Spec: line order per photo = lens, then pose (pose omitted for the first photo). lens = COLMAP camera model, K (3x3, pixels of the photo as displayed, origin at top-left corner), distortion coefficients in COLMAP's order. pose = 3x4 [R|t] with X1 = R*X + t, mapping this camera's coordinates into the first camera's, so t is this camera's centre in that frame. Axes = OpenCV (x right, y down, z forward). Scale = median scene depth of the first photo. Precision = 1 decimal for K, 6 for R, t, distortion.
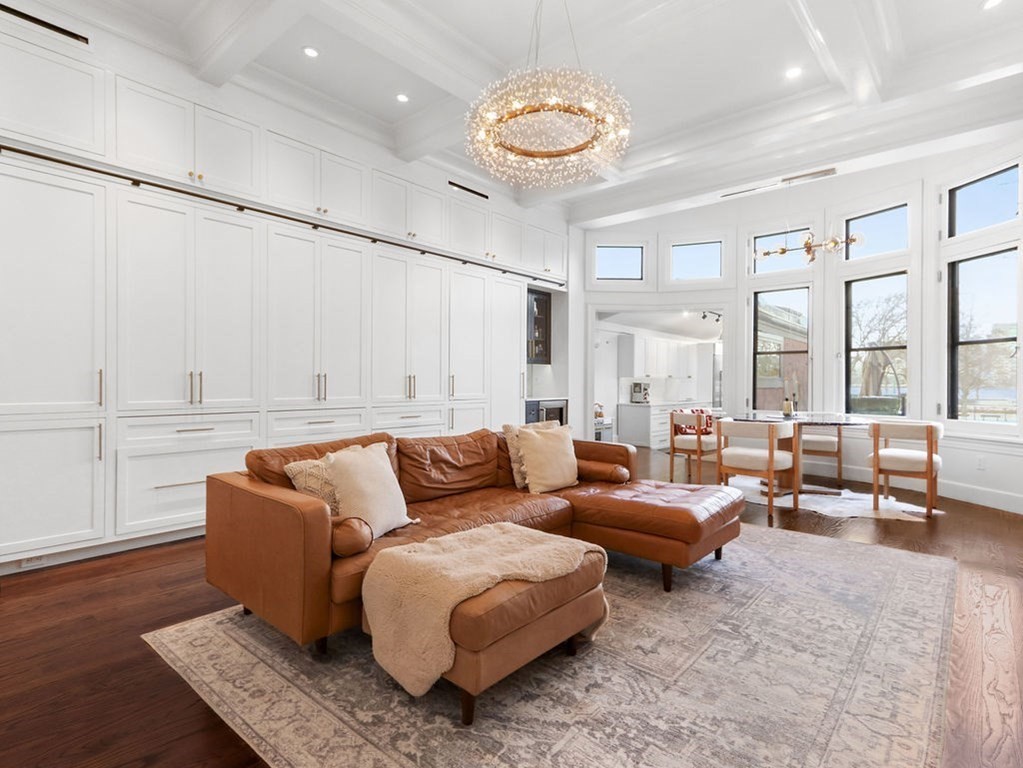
lens RADIAL K [[532.4, 0, 509.6], [0, 532.4, 381.3], [0, 0, 1]] dist [0.031073, -0.004885]
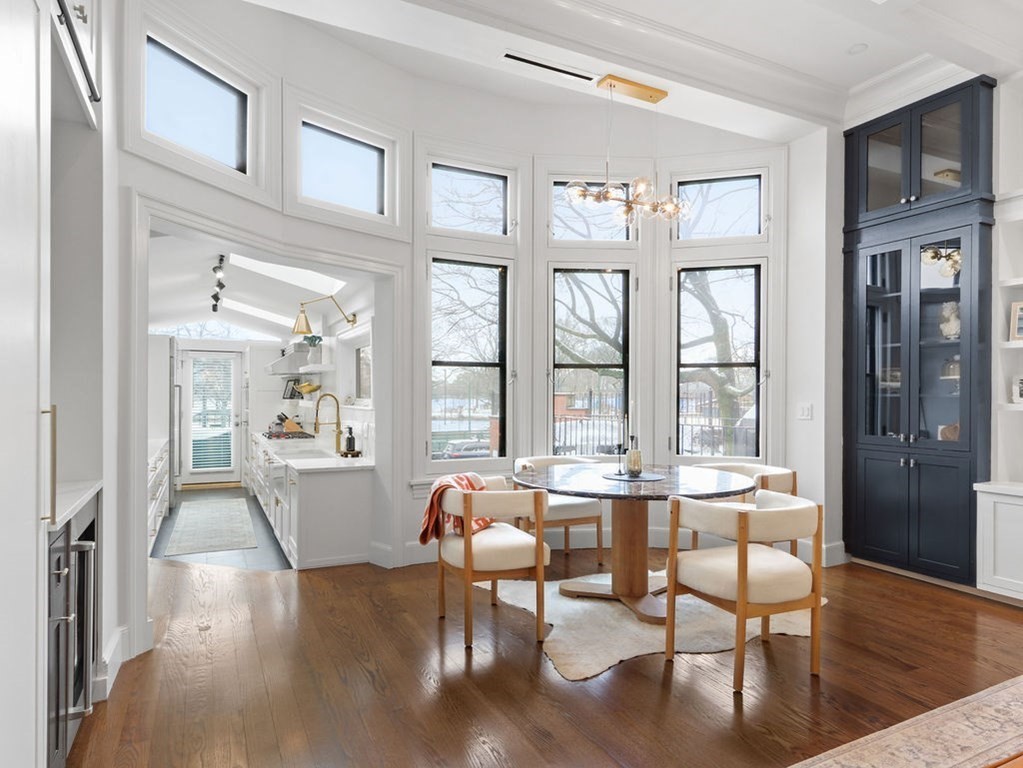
lens RADIAL K [[613.1, 0, 502.6], [0, 613.1, 397.6], [0, 0, 1]] dist [0.004756, 0.001962]
pose [[0.382117, -0.007867, 0.924080, -0.289448], [-0.001478, 0.999957, 0.009124, -0.046644], [-0.924113, -0.004852, 0.382090, 1.513545]]
